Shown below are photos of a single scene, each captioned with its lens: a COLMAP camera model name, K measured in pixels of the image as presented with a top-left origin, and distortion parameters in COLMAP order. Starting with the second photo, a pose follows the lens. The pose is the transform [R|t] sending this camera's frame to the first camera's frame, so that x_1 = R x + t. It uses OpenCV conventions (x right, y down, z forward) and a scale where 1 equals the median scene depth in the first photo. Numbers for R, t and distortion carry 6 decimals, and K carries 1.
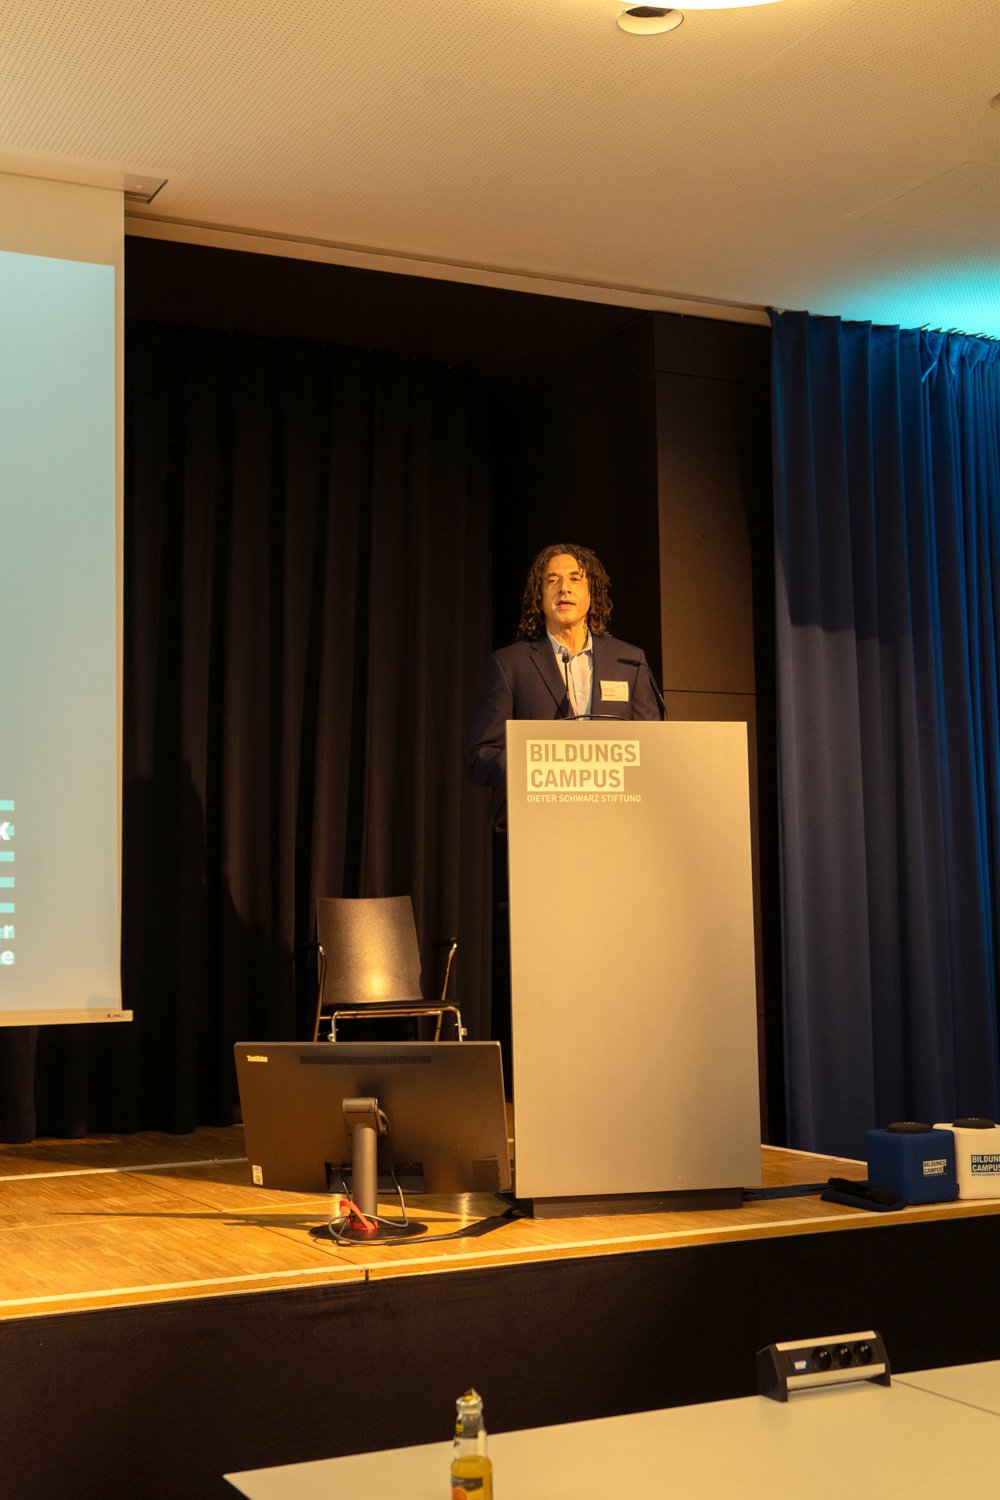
lens RADIAL K [[1911.4, 0, 500.0], [0, 1911.4, 750.0], [0, 0, 1]] dist [-0.023210, -0.009510]
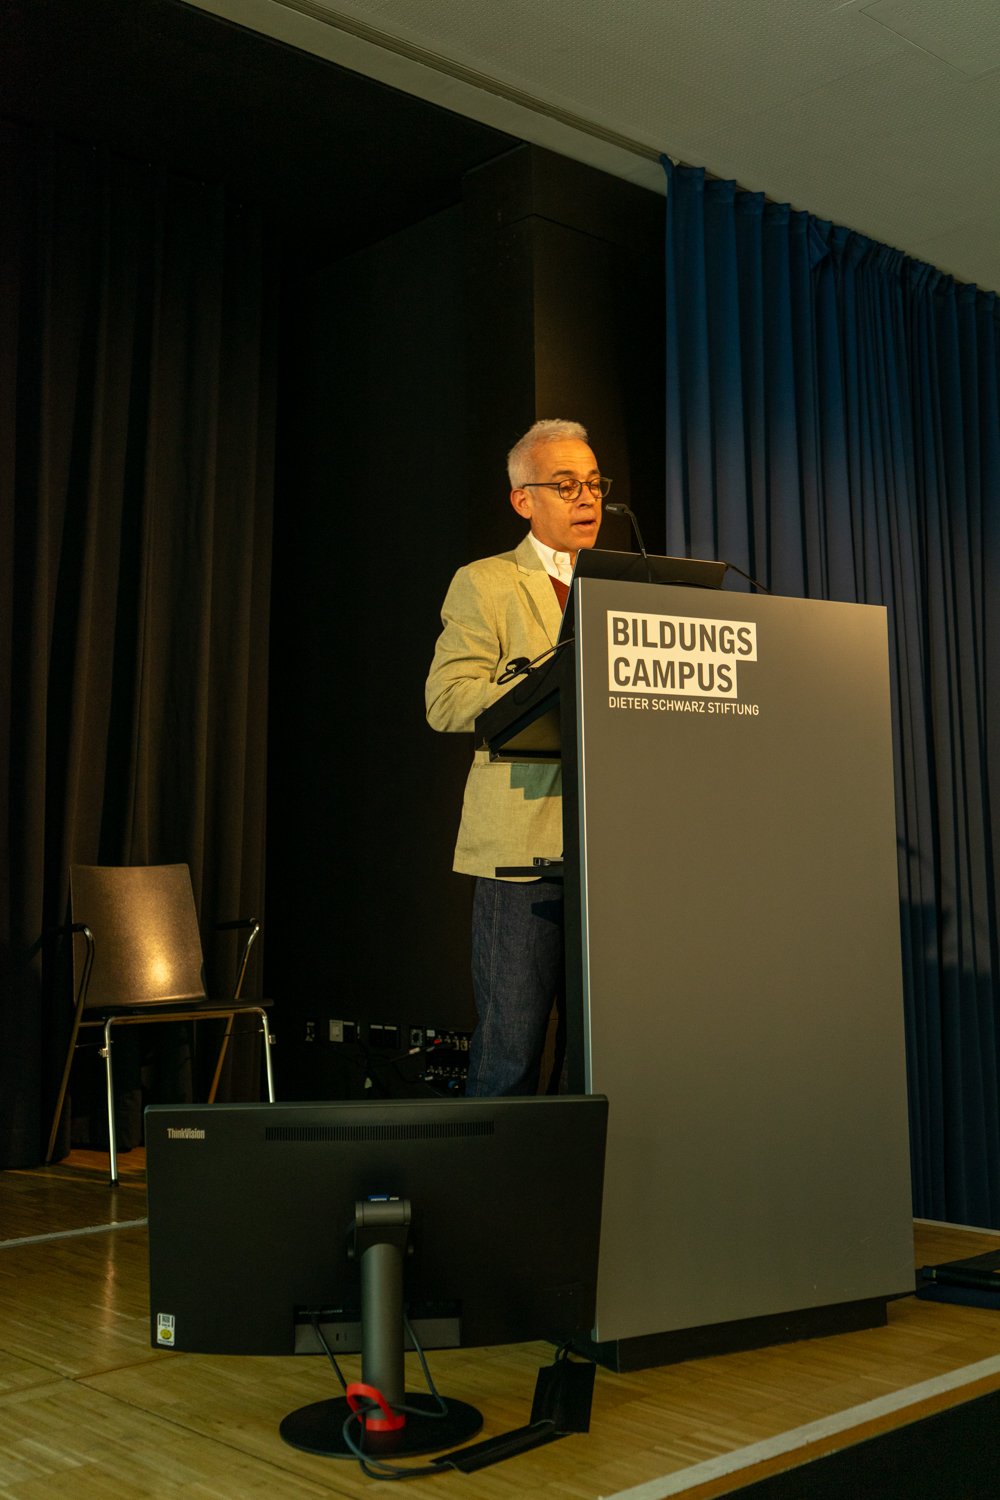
lens RADIAL K [[1672.9, 0, 500.0], [0, 1672.9, 750.0], [0, 0, 1]] dist [0.004050, -0.000898]
pose [[0.963115, 0.028220, 0.267605, -0.166900], [-0.028296, 0.999593, -0.003572, 0.043833], [-0.267597, -0.004132, 0.963522, 0.470810]]
